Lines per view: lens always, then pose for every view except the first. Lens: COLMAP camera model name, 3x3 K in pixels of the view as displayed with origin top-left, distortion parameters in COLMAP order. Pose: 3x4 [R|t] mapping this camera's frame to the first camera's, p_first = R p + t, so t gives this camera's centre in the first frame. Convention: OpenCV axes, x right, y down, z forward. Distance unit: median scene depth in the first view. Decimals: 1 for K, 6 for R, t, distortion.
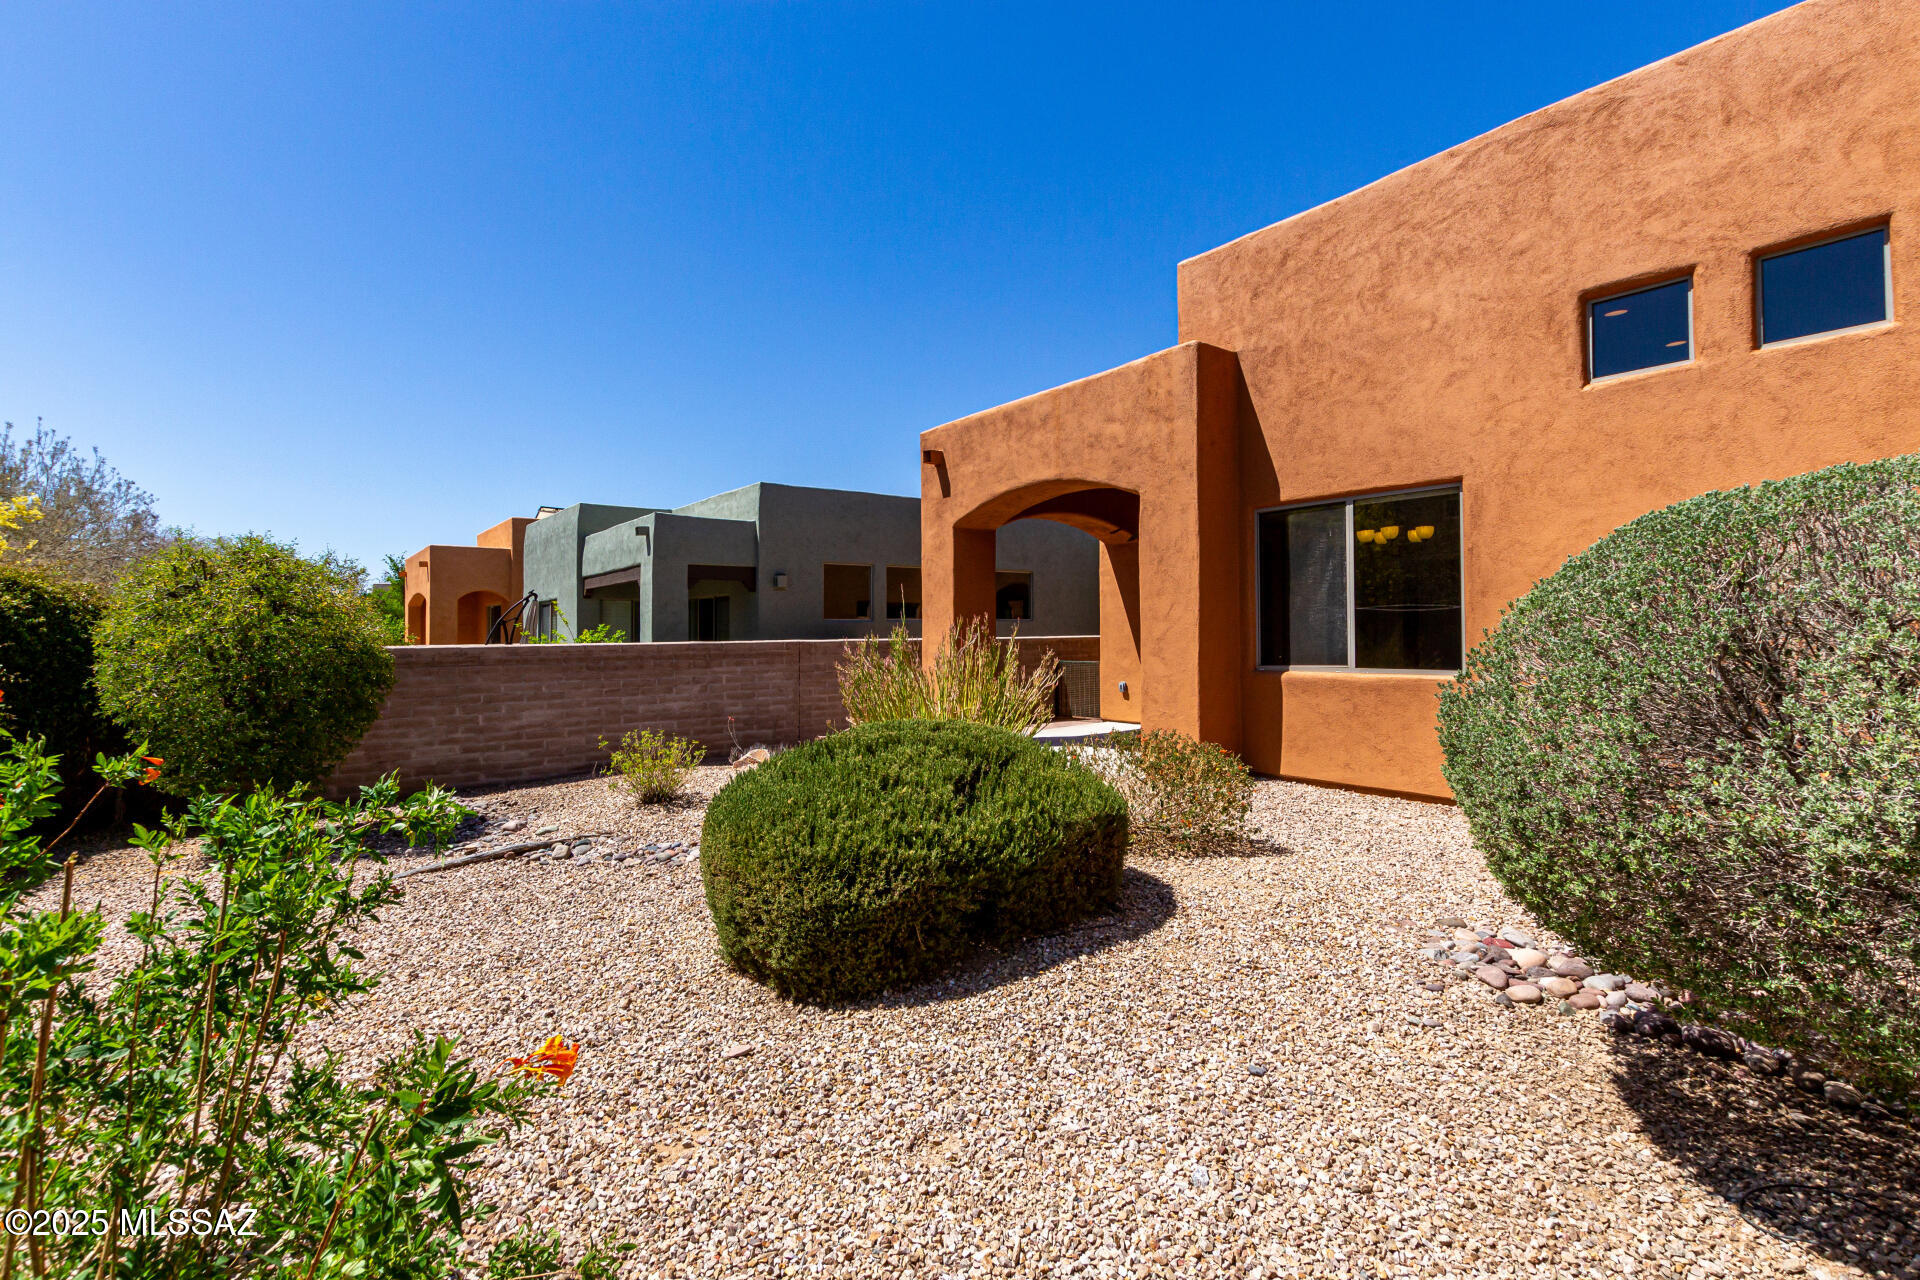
lens RADIAL K [[881.5, 0, 961.3], [0, 881.5, 630.3], [0, 0, 1]] dist [-0.000833, -0.000215]
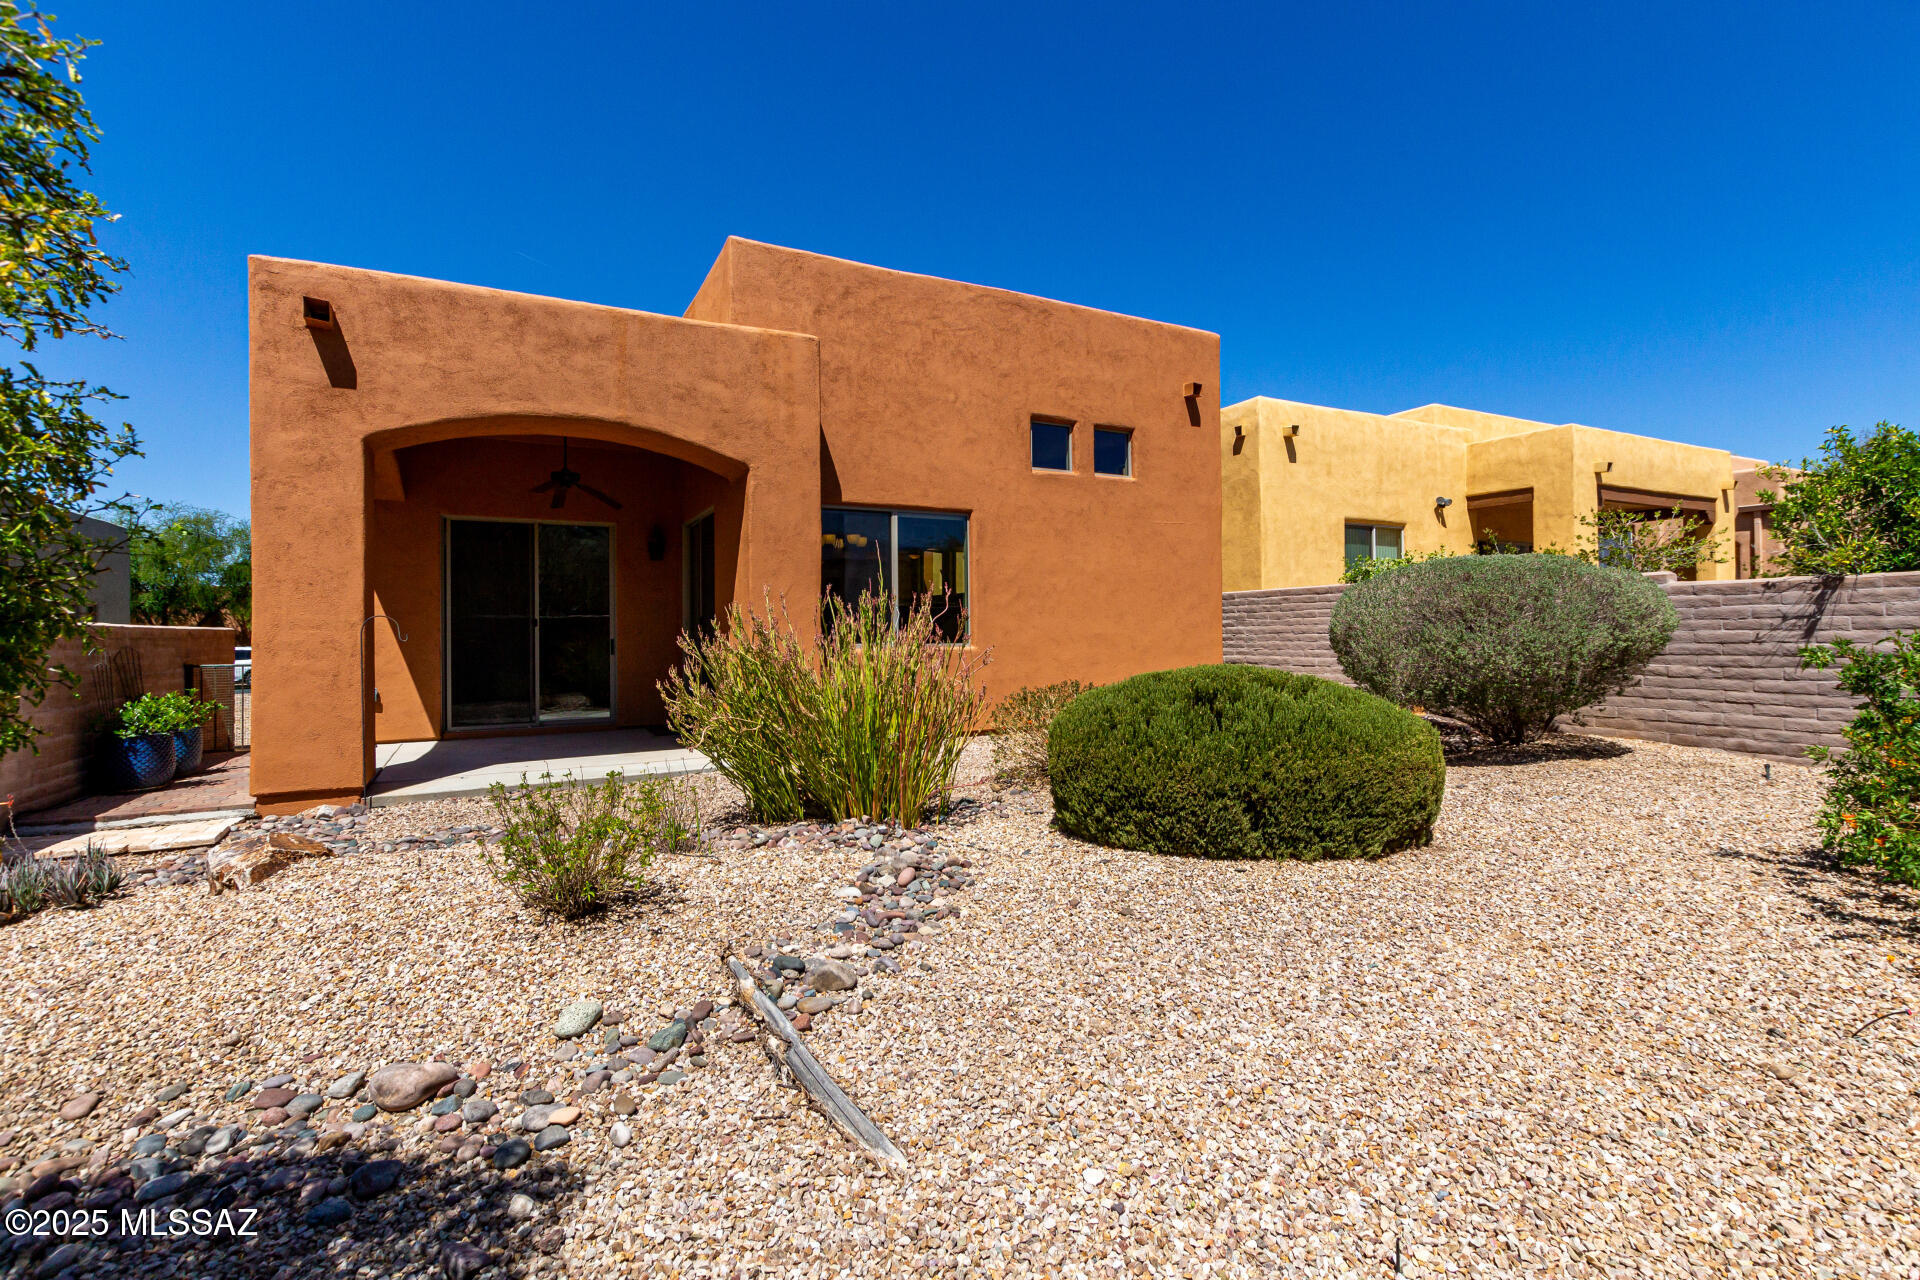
lens RADIAL K [[881.5, 0, 962.0], [0, 881.5, 636.8], [0, 0, 1]] dist [-0.000833, -0.000215]
pose [[0.159302, 0.005118, 0.987217, -0.806025], [0.009553, 0.999932, -0.006725, 0.041589], [-0.987184, 0.010502, 0.159242, 0.719404]]
